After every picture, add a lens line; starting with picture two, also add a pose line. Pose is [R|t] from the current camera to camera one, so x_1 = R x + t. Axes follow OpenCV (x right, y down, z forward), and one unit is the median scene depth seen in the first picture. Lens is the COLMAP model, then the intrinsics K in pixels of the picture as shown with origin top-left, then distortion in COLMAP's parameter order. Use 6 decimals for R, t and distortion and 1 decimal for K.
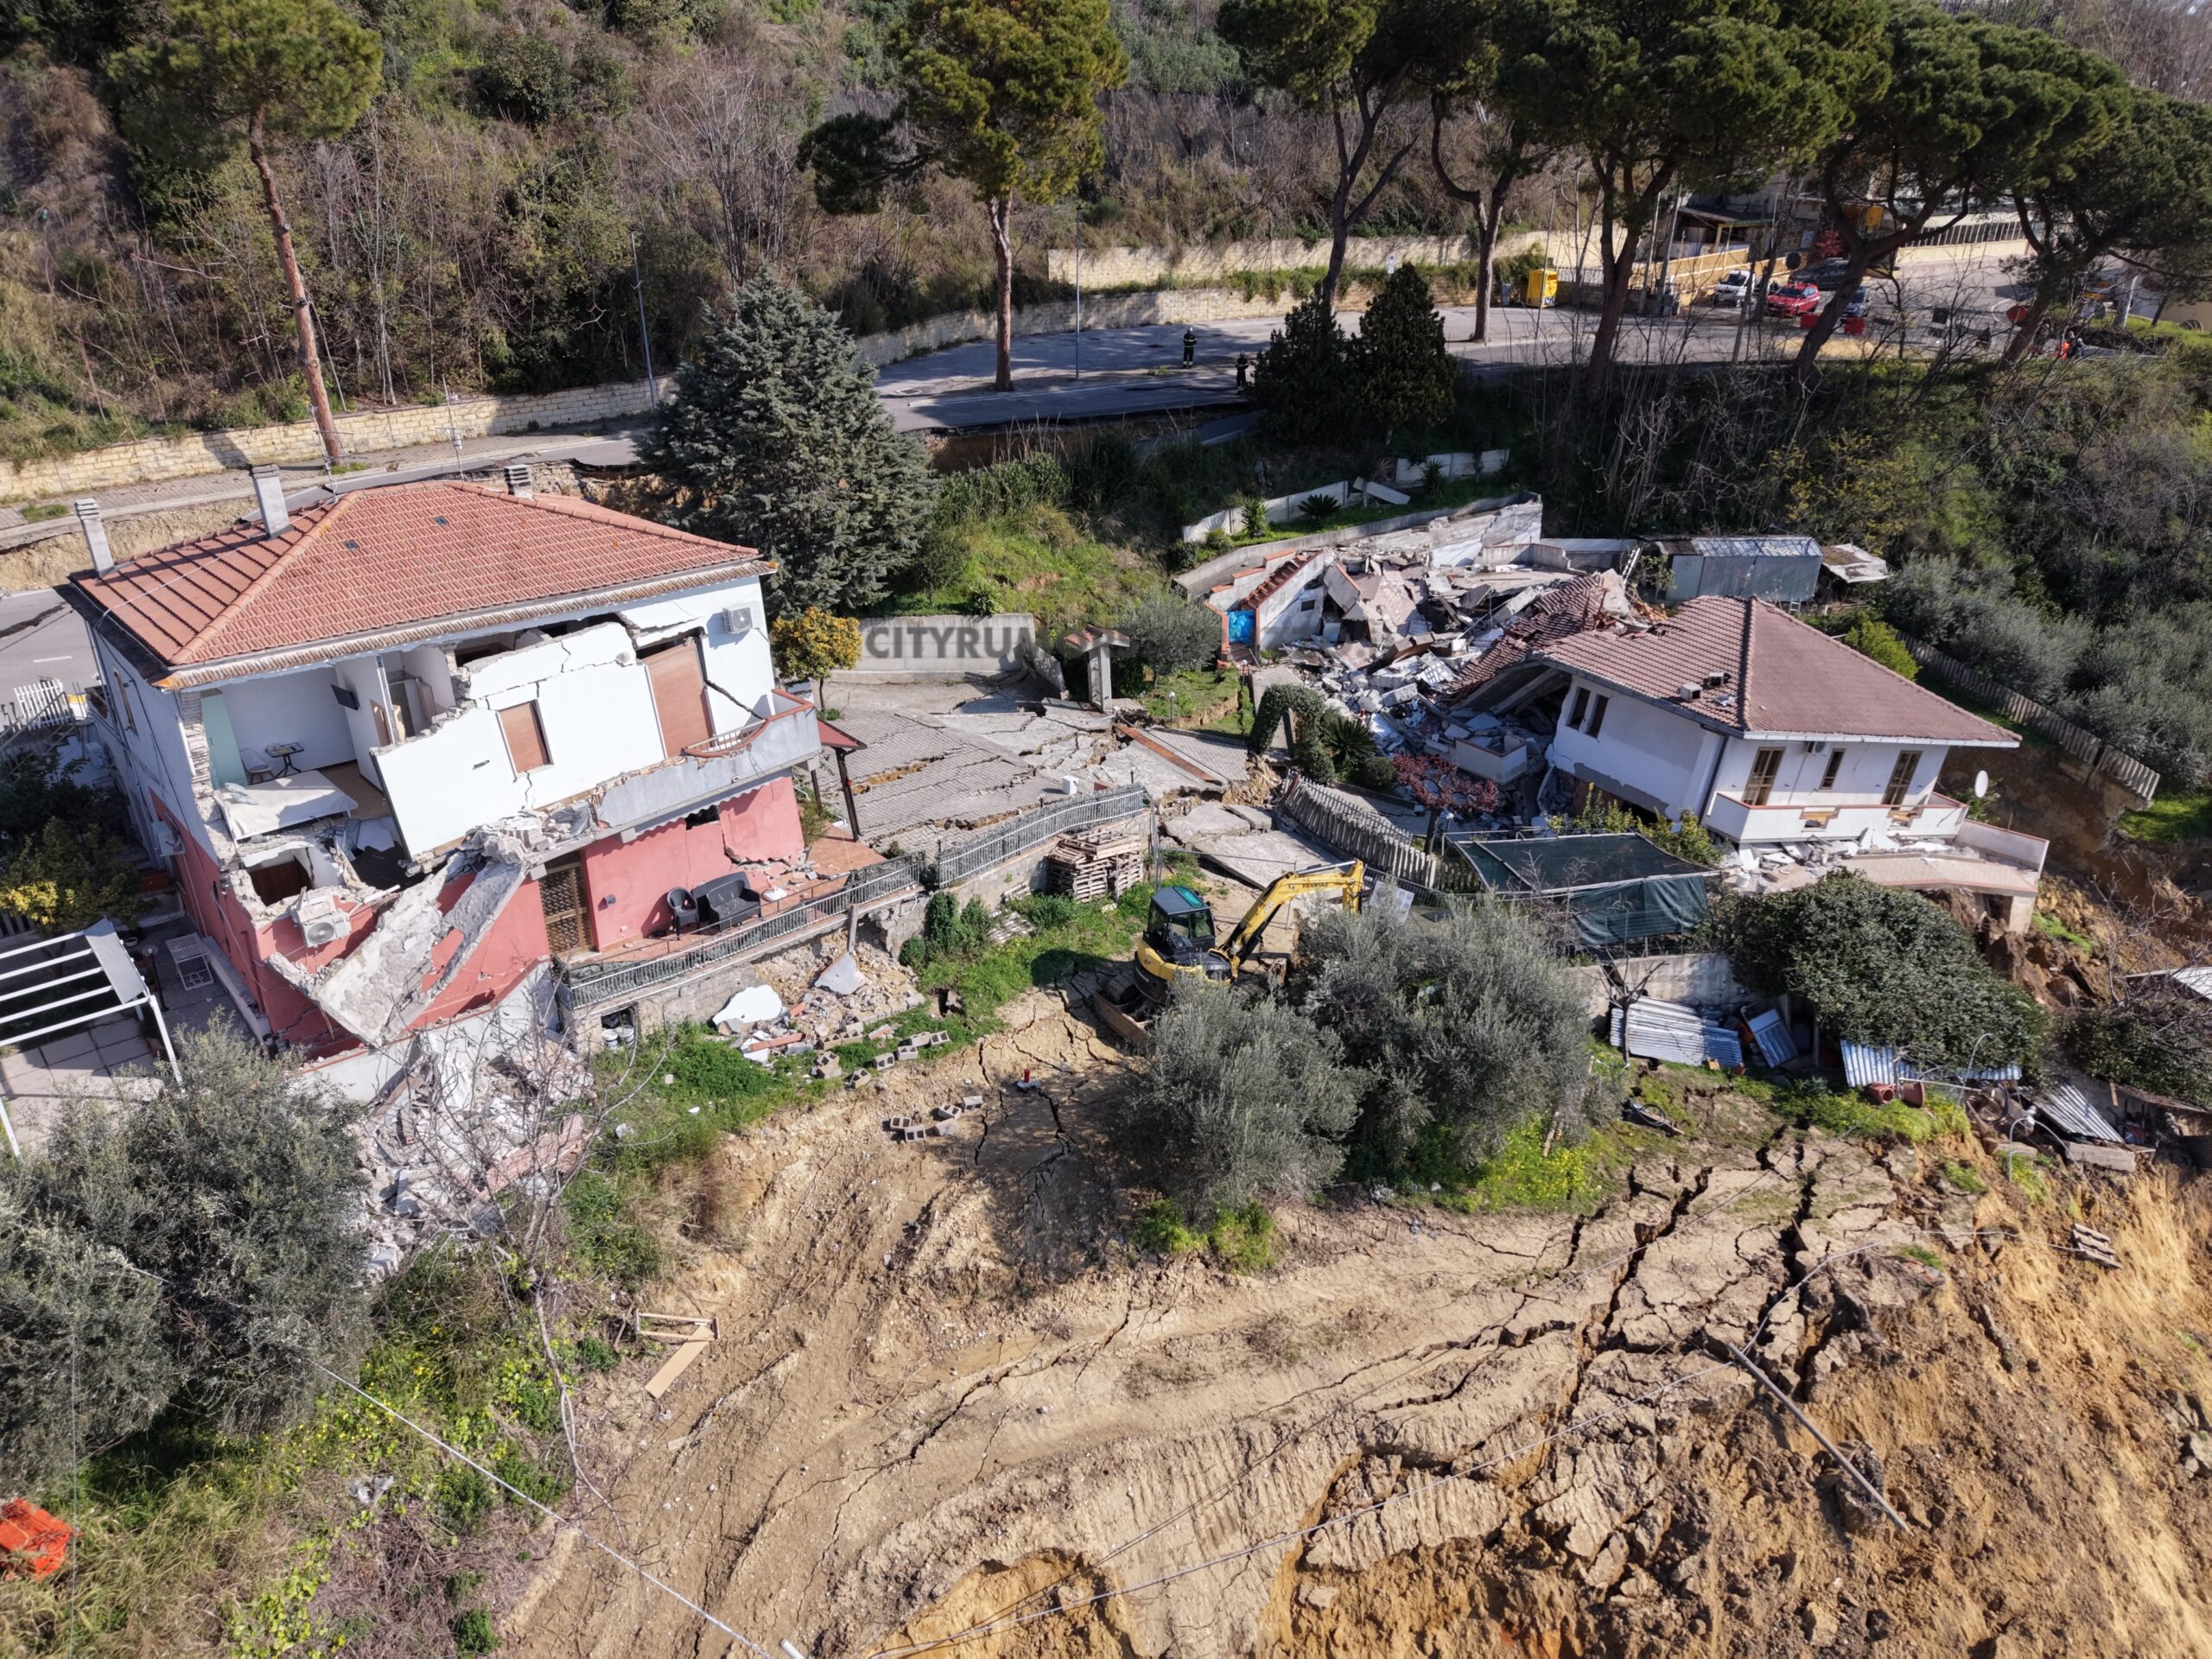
lens RADIAL K [[1504.1, 0, 1106.0], [0, 1504.1, 829.5], [0, 0, 1]] dist [0.065379, -0.067687]
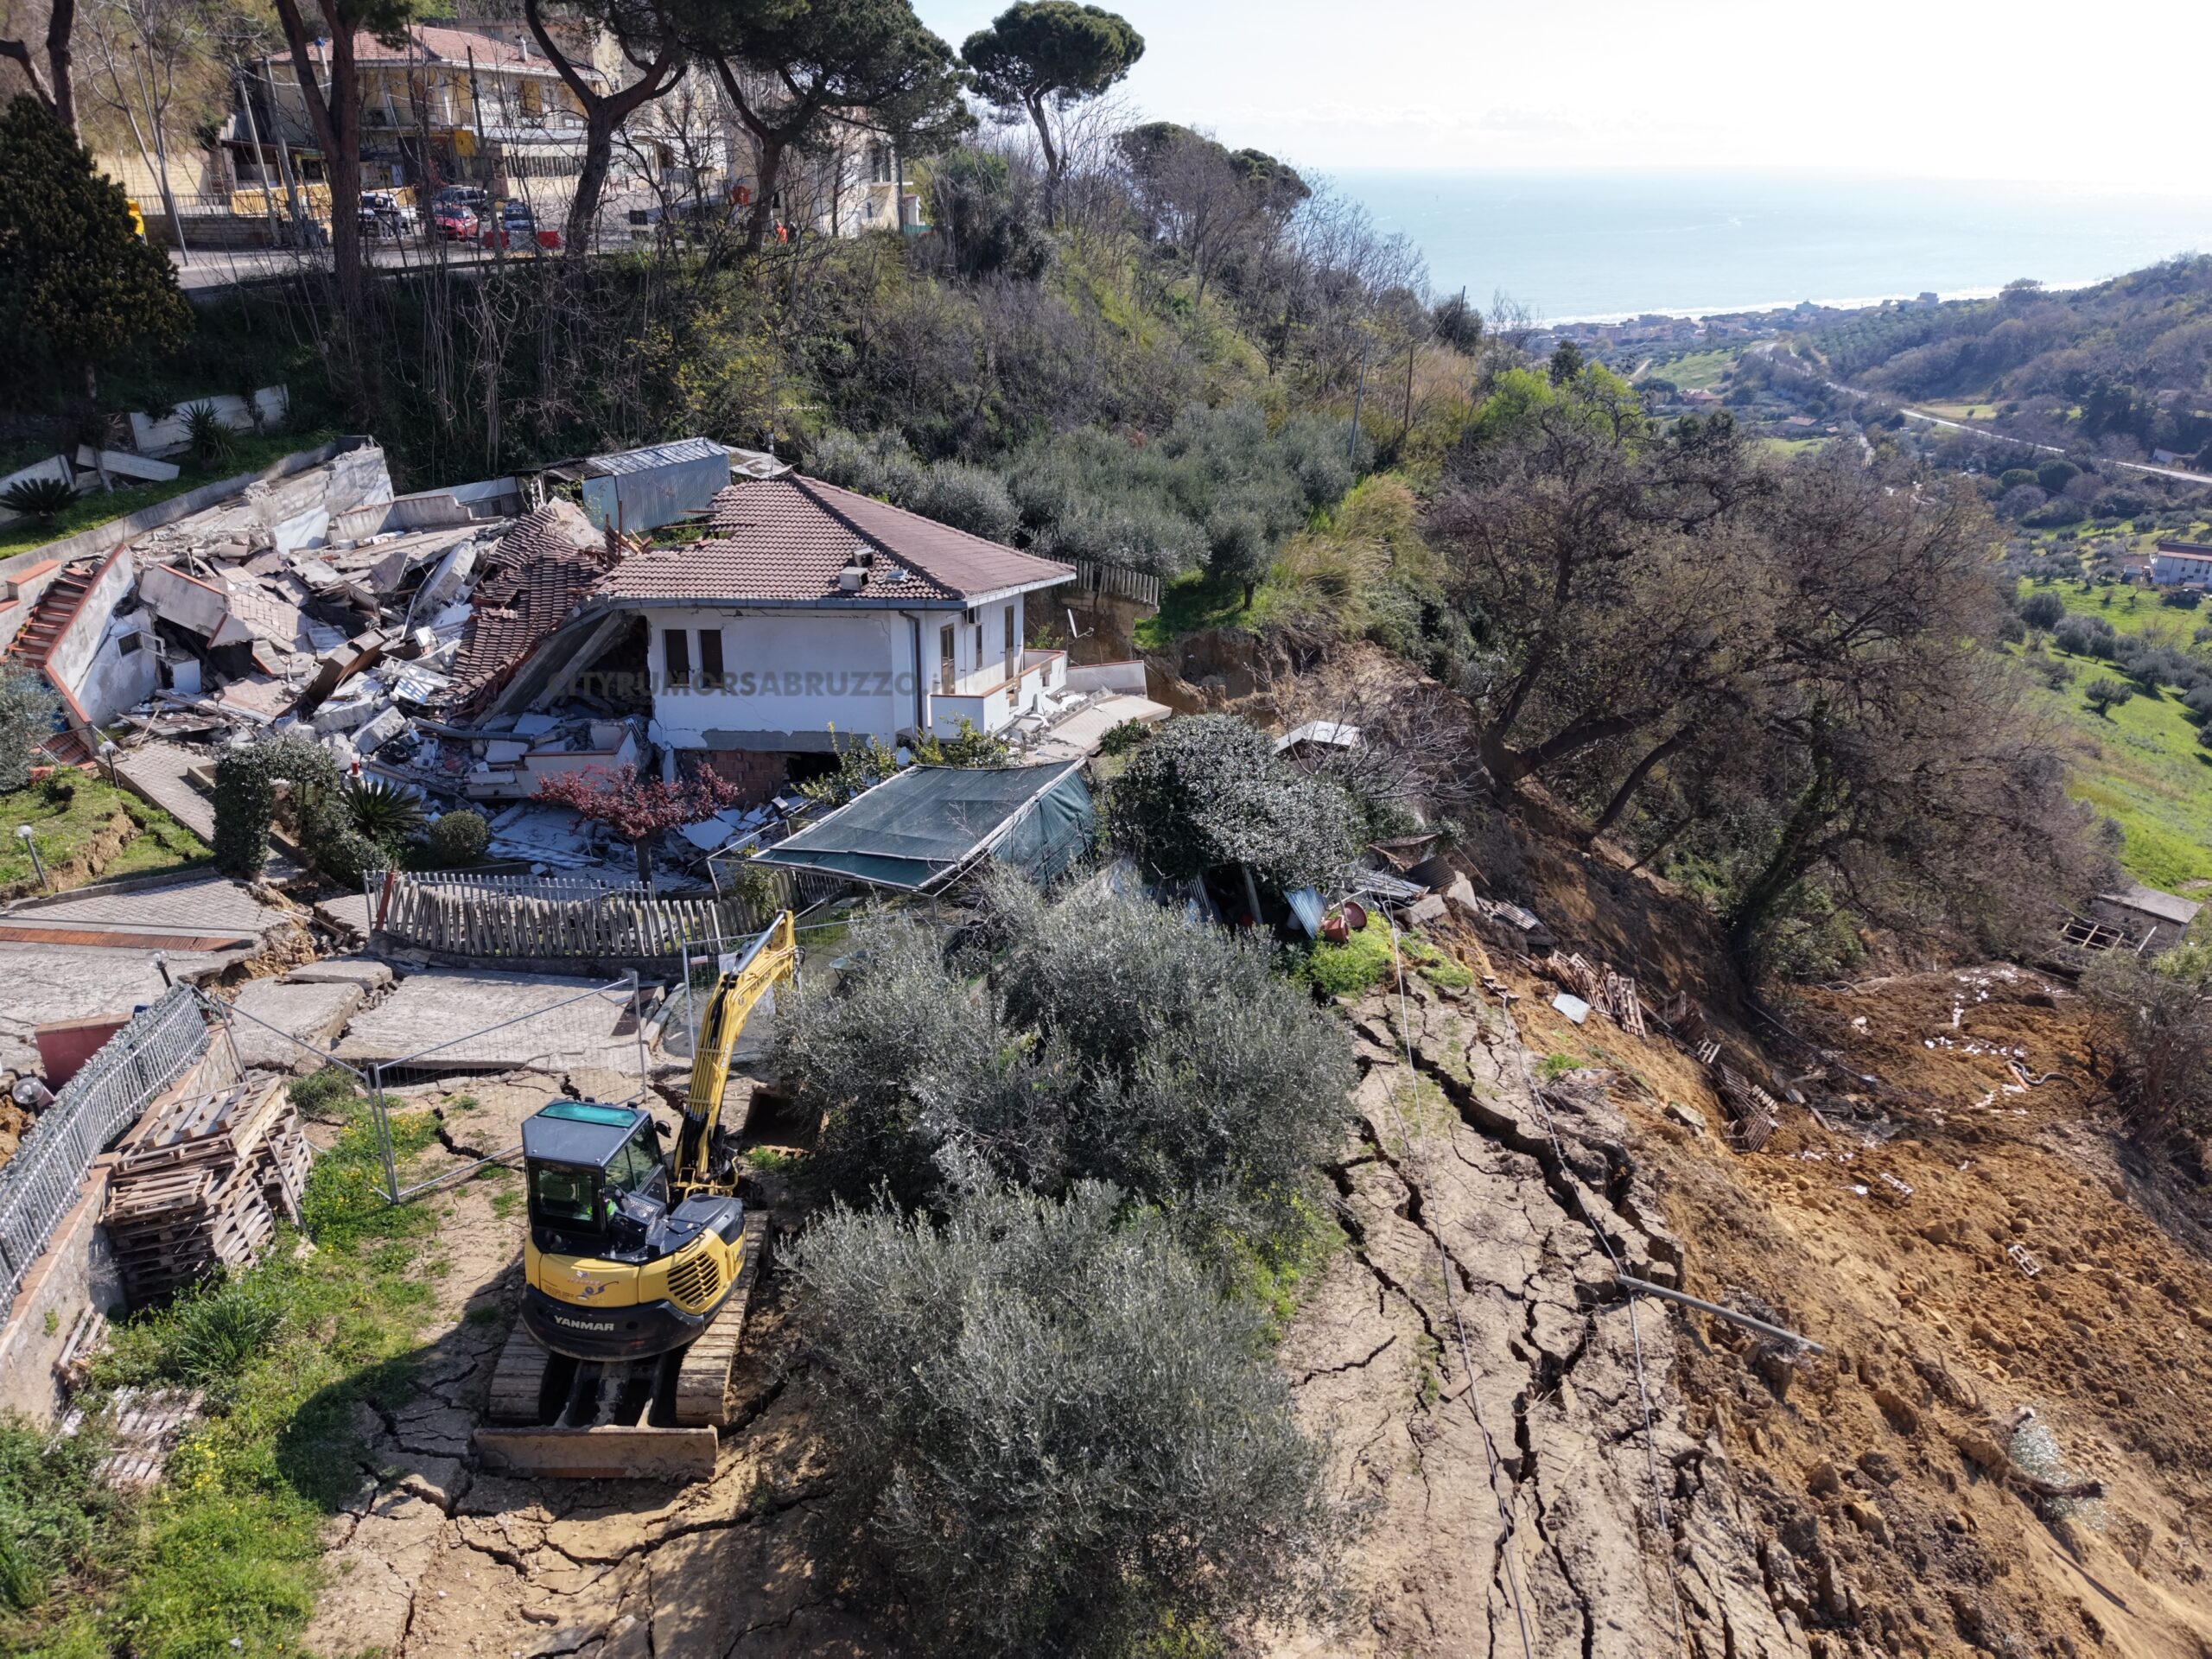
lens RADIAL K [[1461.2, 0, 1106.0], [0, 1461.2, 829.5], [0, 0, 1]] dist [0.006177, 0.001590]
pose [[0.570180, -0.336531, 0.749428, -0.101298], [0.359088, 0.922579, 0.141082, -0.026604], [-0.738885, 0.188668, 0.646880, 0.369452]]
